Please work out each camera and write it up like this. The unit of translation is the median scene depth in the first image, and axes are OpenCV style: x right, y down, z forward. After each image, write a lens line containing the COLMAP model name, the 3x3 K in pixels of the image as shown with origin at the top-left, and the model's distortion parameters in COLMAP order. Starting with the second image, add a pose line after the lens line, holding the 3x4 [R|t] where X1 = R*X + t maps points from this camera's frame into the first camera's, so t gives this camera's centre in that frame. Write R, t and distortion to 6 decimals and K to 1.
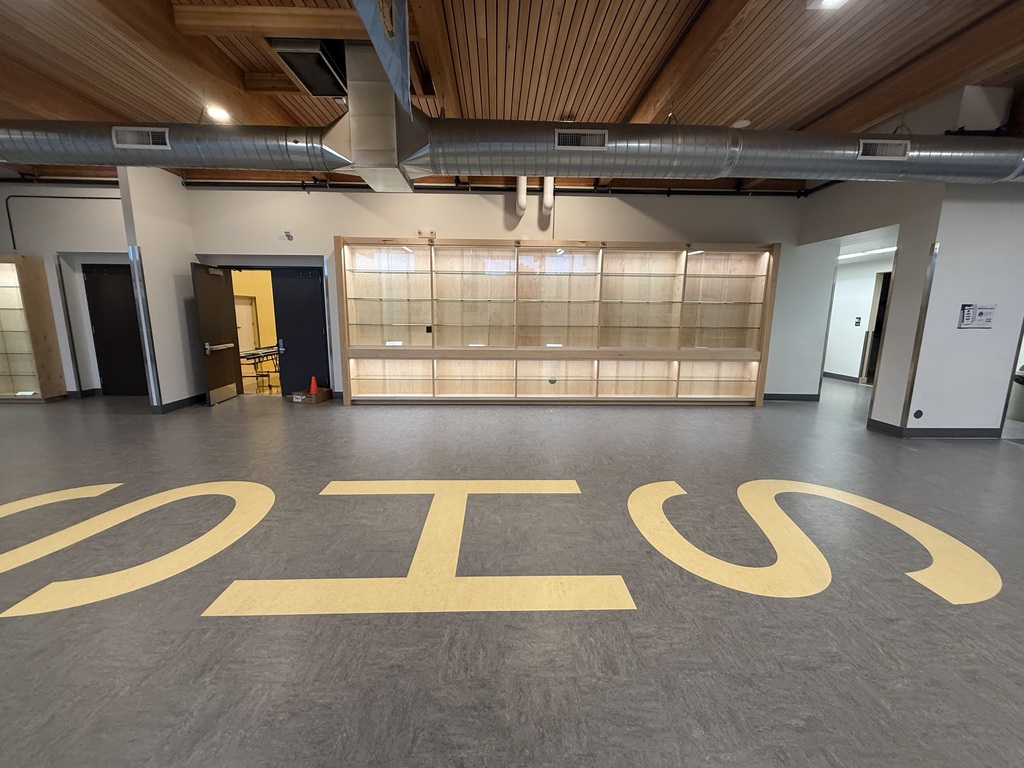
lens RADIAL K [[407.7, 0, 512.0], [0, 407.7, 384.0], [0, 0, 1]] dist [-0.001975, -0.000184]
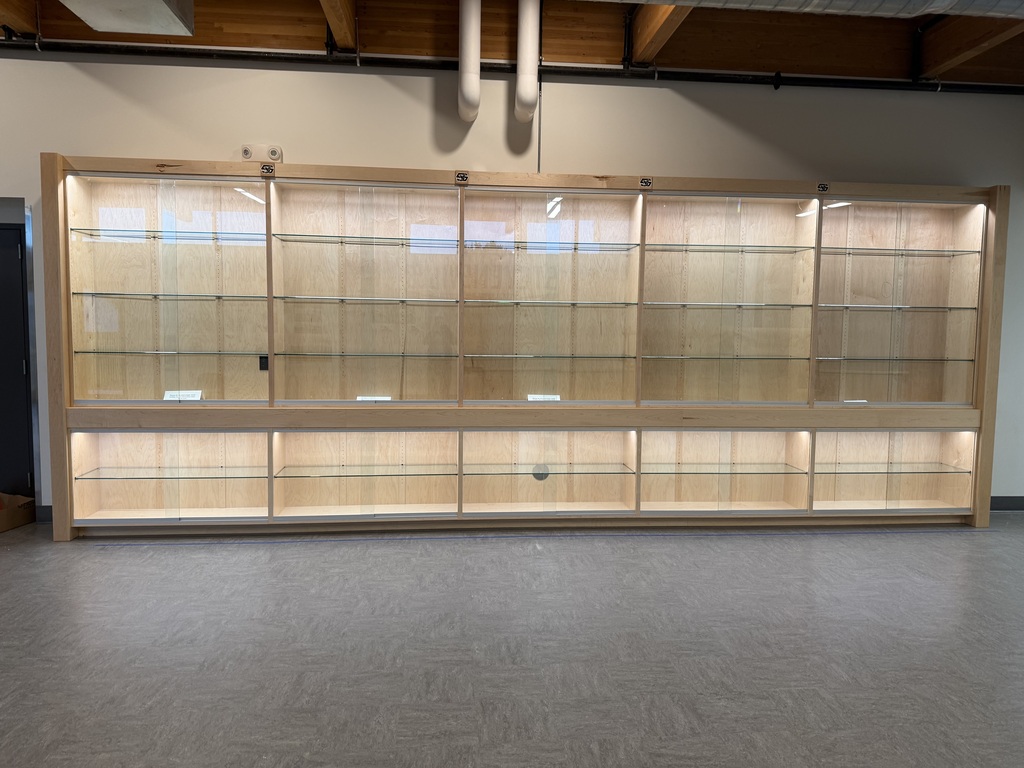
lens RADIAL K [[719.0, 0, 512.0], [0, 719.0, 384.0], [0, 0, 1]] dist [0.022634, -0.003778]
pose [[0.998275, -0.001484, 0.058692, 0.021186], [0.006687, 0.996049, -0.088554, -0.039024], [-0.058329, 0.088794, 0.994341, 0.196228]]
